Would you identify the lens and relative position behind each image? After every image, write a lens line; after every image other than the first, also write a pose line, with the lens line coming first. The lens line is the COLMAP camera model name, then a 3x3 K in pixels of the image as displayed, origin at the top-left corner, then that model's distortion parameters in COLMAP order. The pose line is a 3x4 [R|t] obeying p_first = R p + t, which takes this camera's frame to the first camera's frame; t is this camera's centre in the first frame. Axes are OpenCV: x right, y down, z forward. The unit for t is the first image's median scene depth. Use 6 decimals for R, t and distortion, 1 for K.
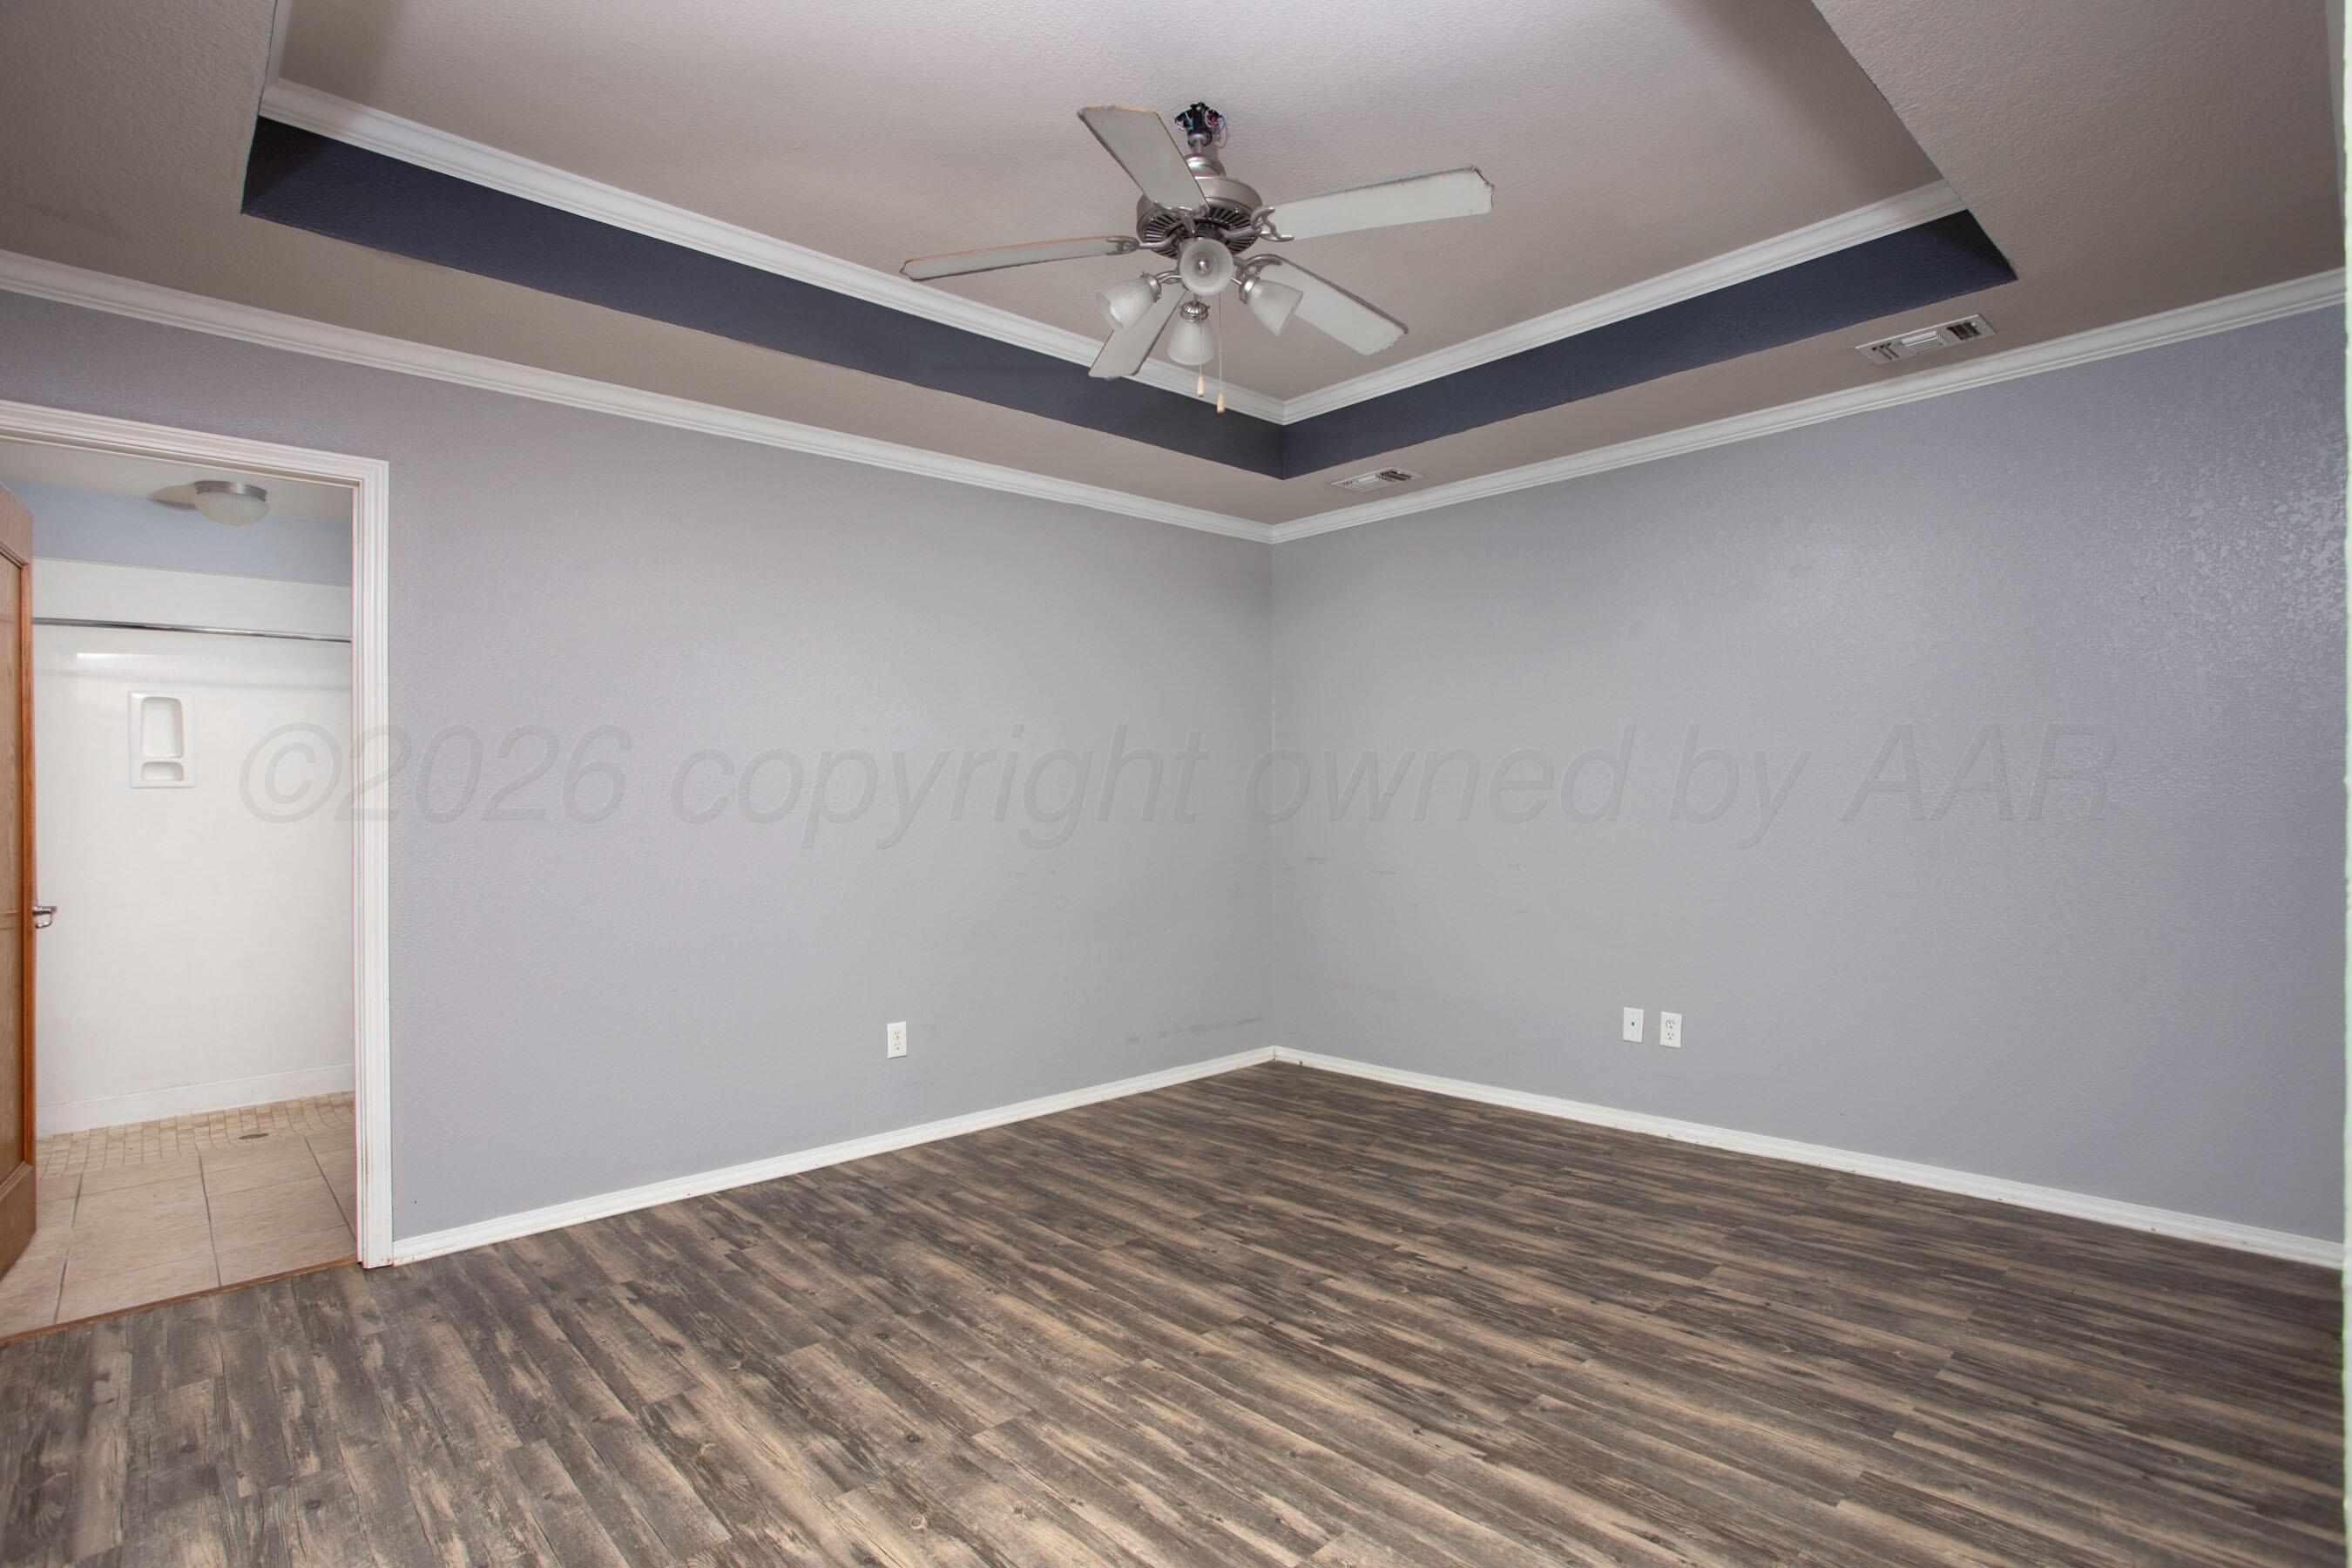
lens RADIAL K [[1176.9, 0, 1176.0], [0, 1176.9, 784.0], [0, 0, 1]] dist [-0.076280, 0.039008]
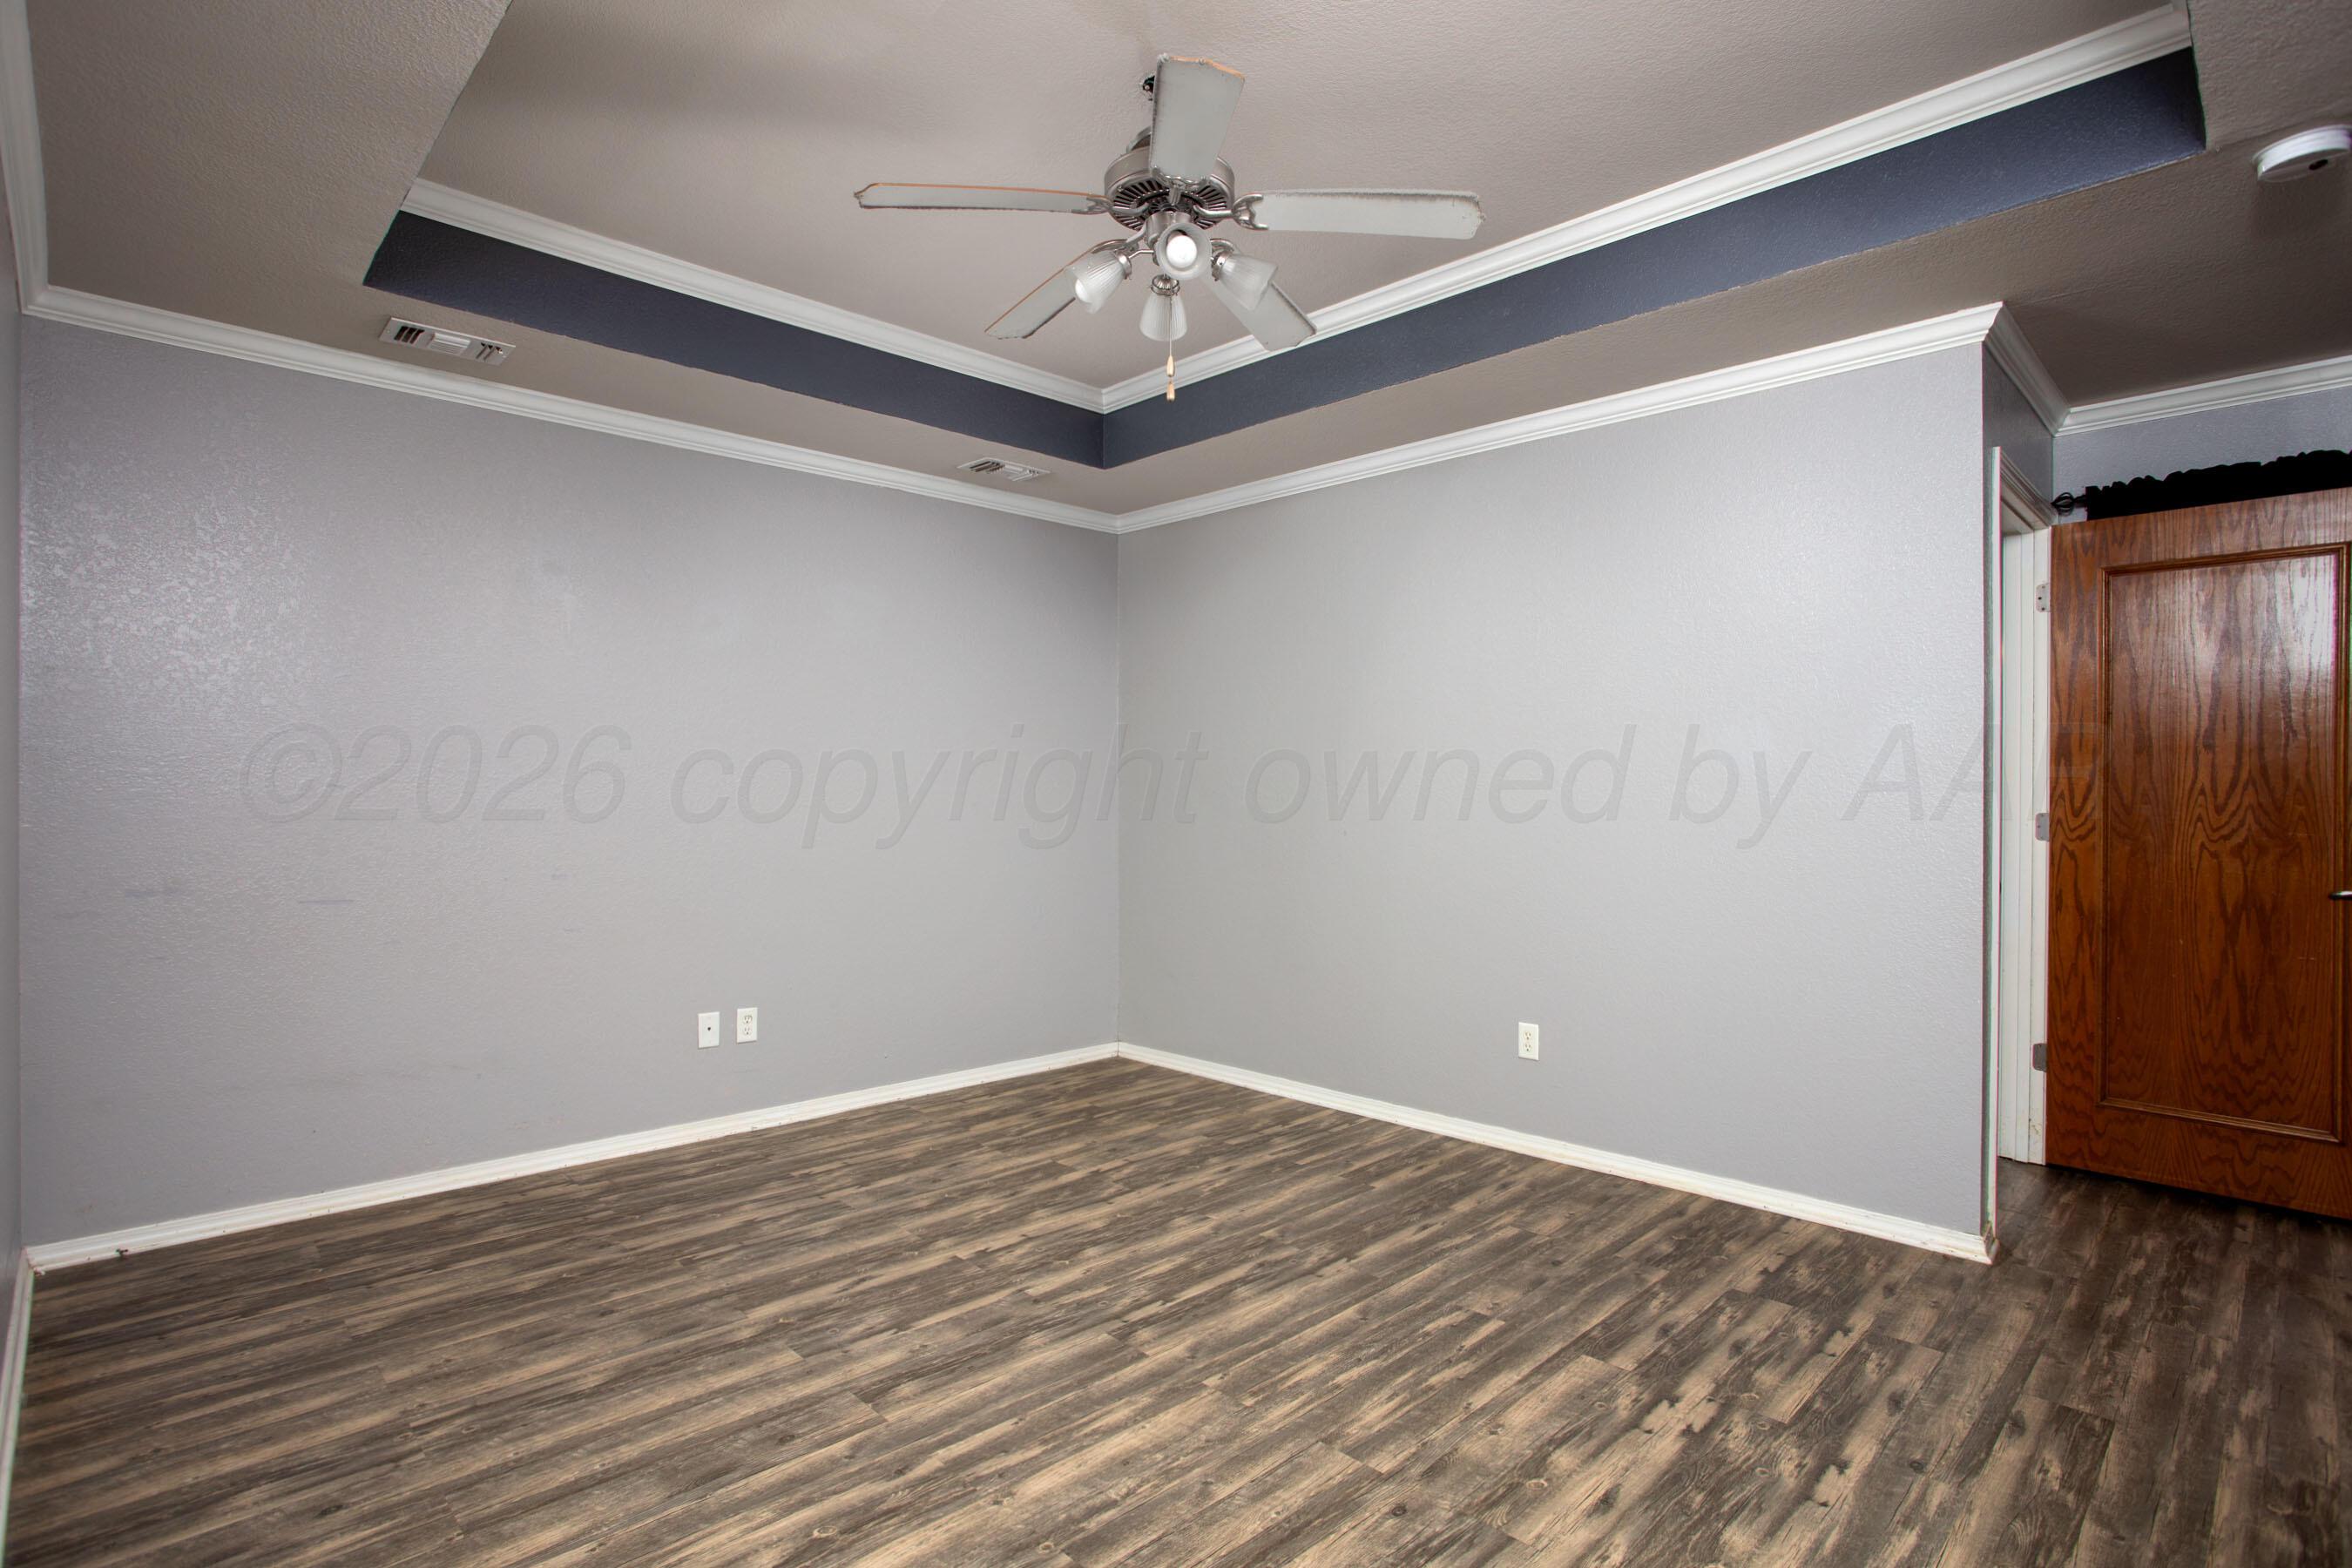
lens RADIAL K [[1176.9, 0, 1176.0], [0, 1176.9, 784.0], [0, 0, 1]] dist [-0.076280, 0.039008]
pose [[-0.038443, 0.023217, 0.998991, -0.871366], [-0.017165, 0.999567, -0.023891, 0.027000], [-0.999113, -0.018066, -0.038028, 0.948815]]
